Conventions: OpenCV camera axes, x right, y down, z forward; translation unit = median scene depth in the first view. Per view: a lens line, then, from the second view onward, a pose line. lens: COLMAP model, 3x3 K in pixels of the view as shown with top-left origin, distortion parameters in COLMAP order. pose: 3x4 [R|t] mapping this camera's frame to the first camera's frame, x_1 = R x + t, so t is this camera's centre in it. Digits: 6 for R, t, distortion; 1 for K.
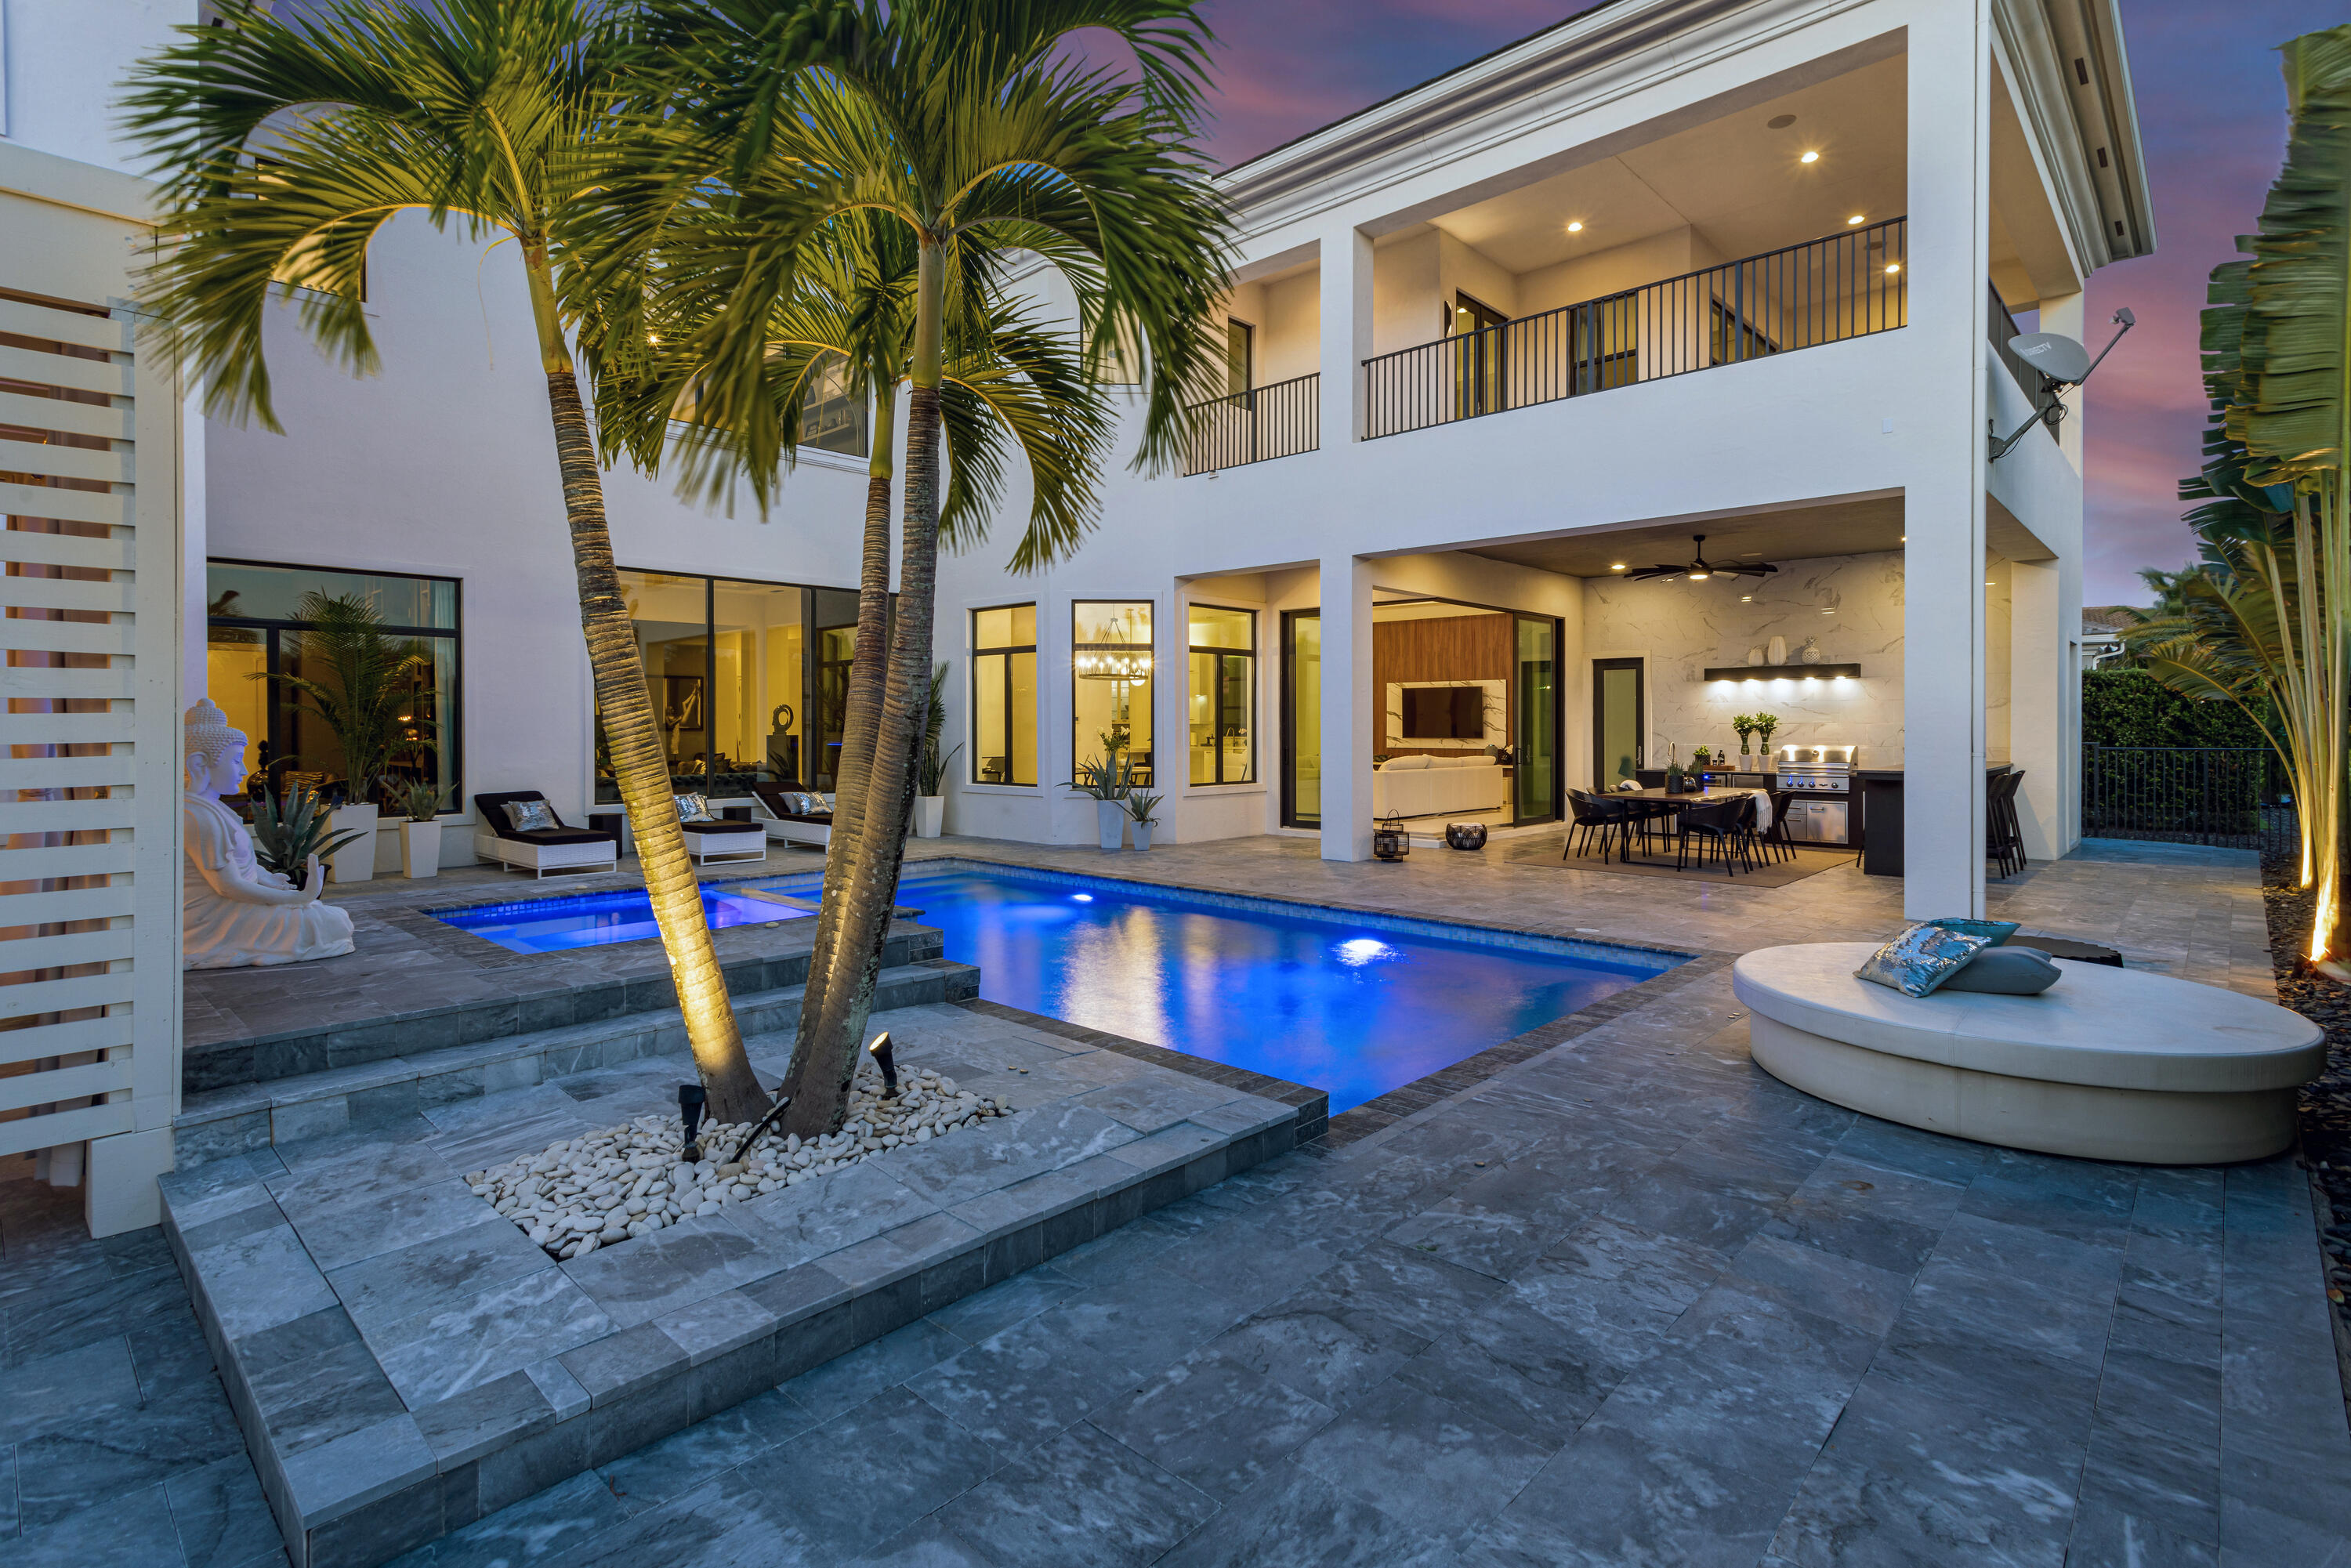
lens RADIAL K [[1151.0, 0, 1177.0], [0, 1151.0, 778.2], [0, 0, 1]] dist [-0.002906, 0.000791]
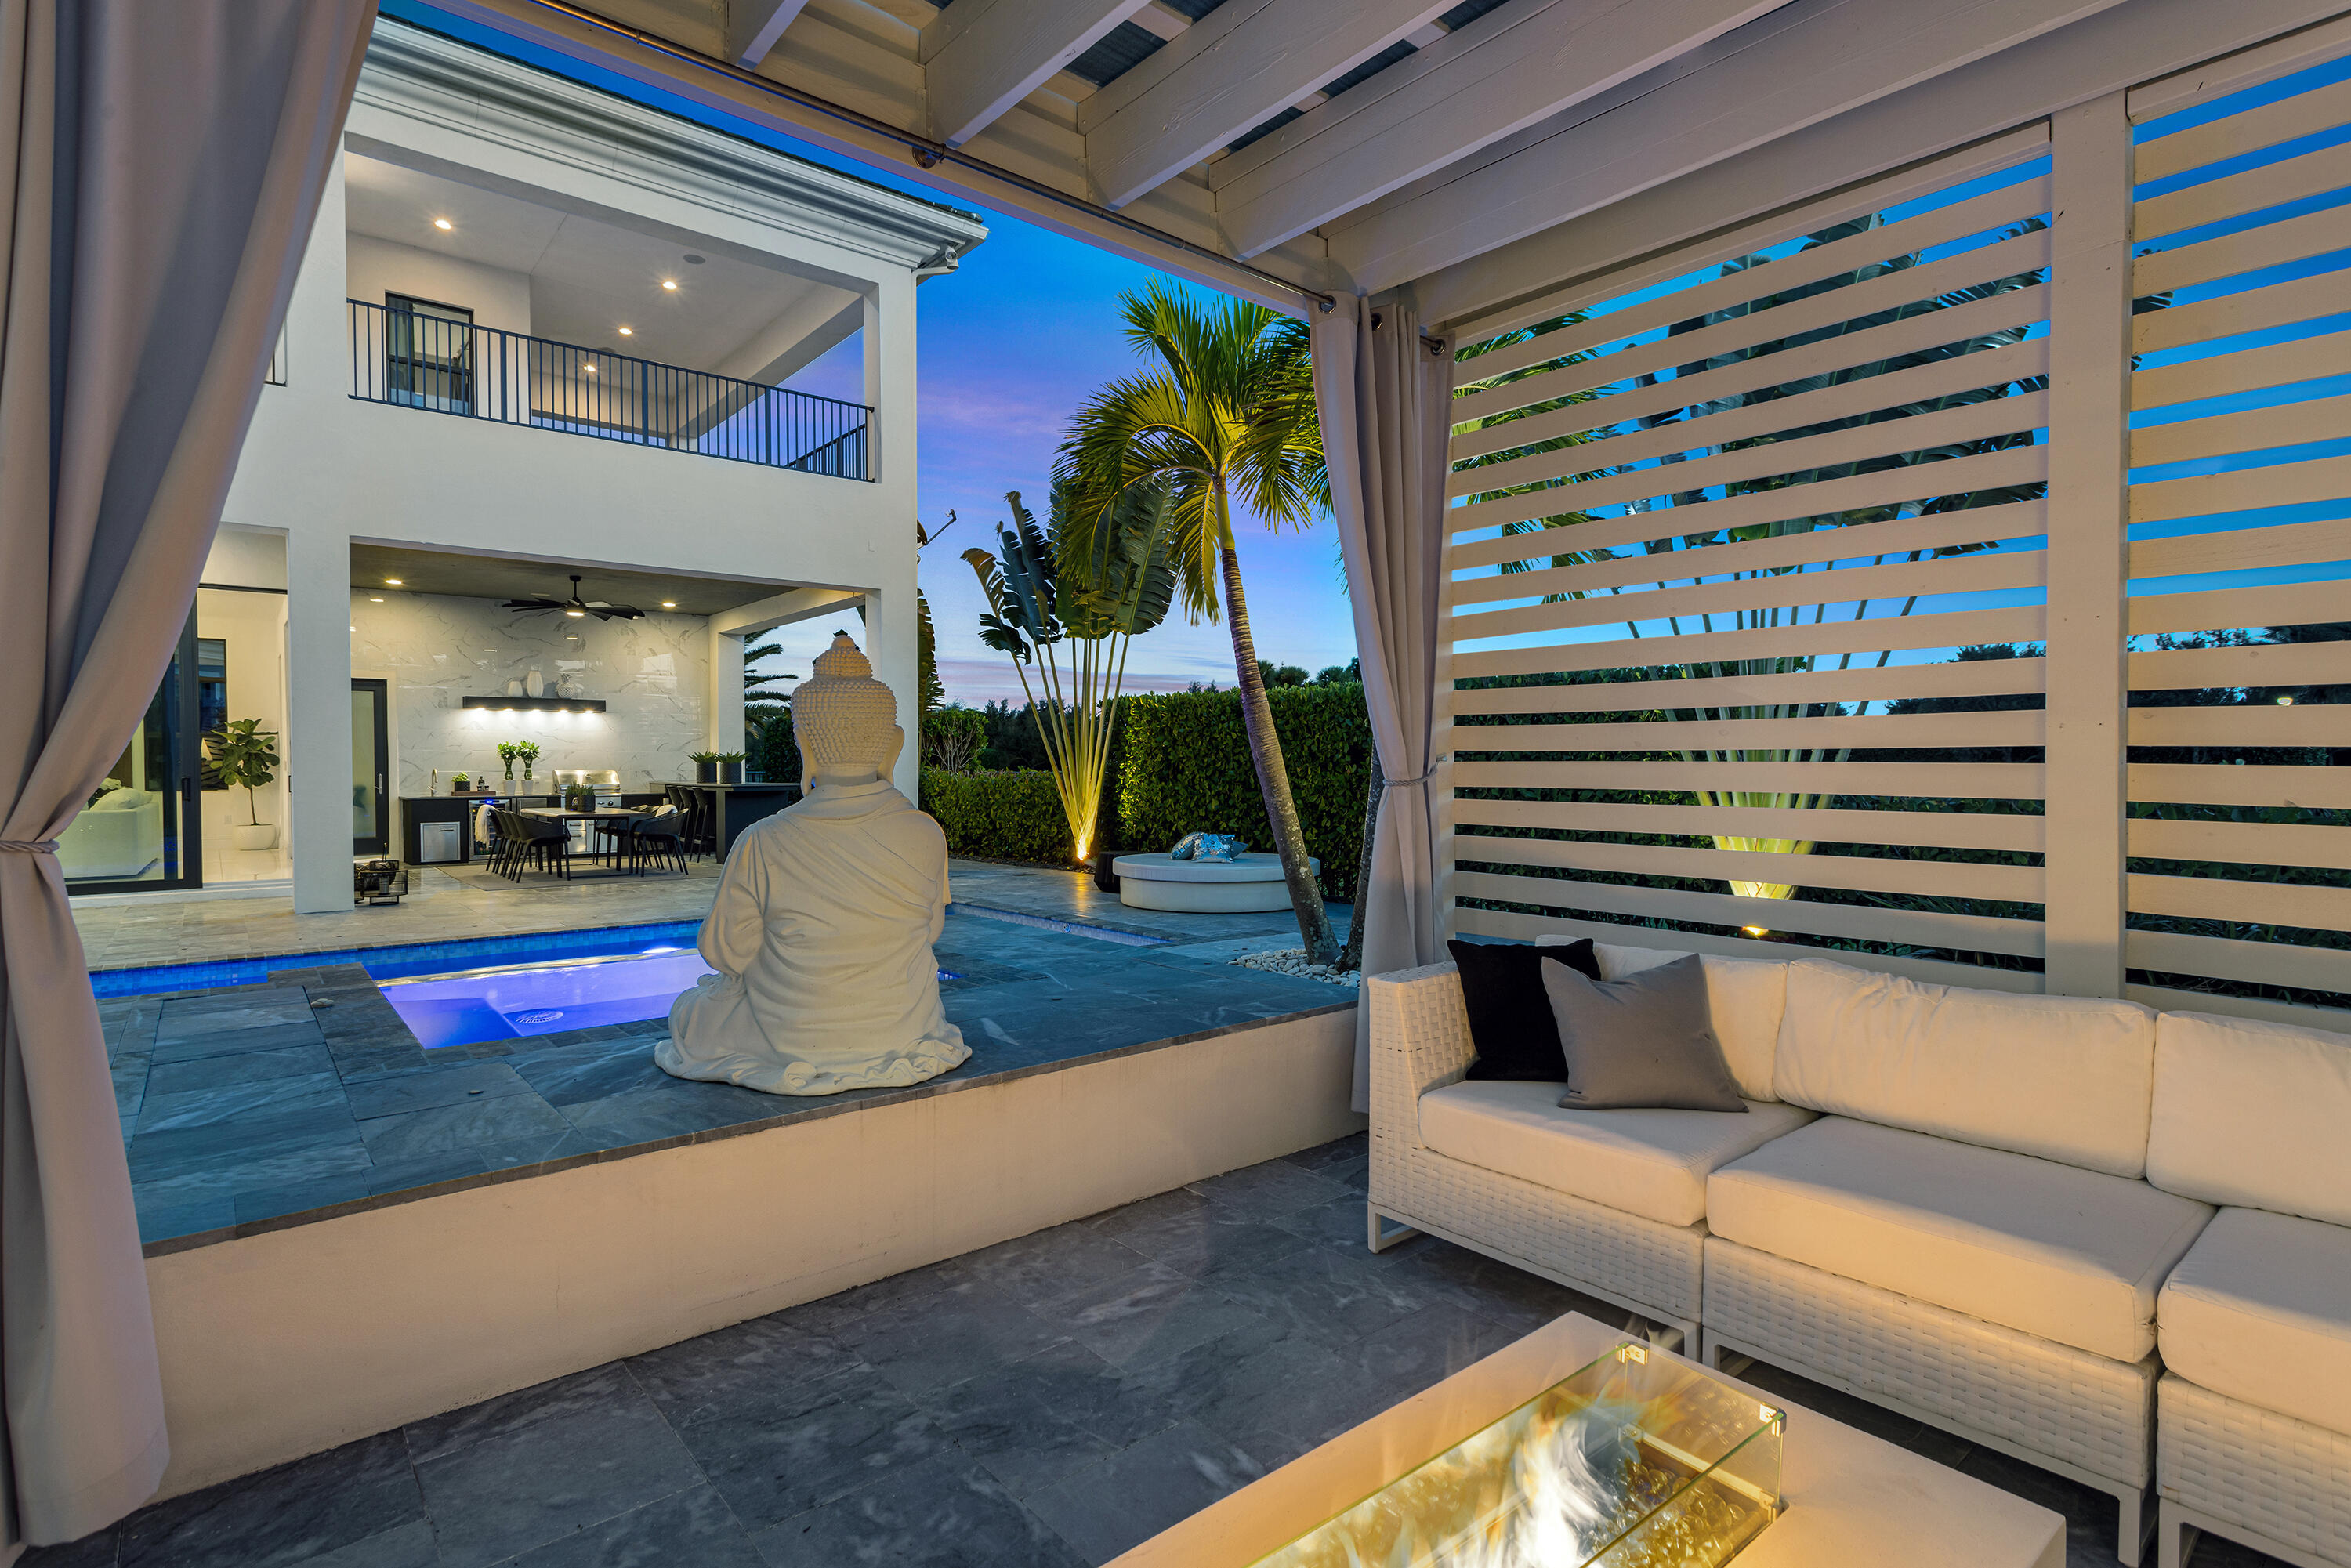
lens RADIAL K [[1151.0, 0, 1173.5], [0, 1151.0, 771.7], [0, 0, 1]] dist [-0.002906, 0.000791]
pose [[0.093111, -0.011299, 0.995592, -0.495864], [0.043063, 0.999046, 0.007311, -0.010383], [-0.994724, 0.042192, 0.093509, 0.305123]]
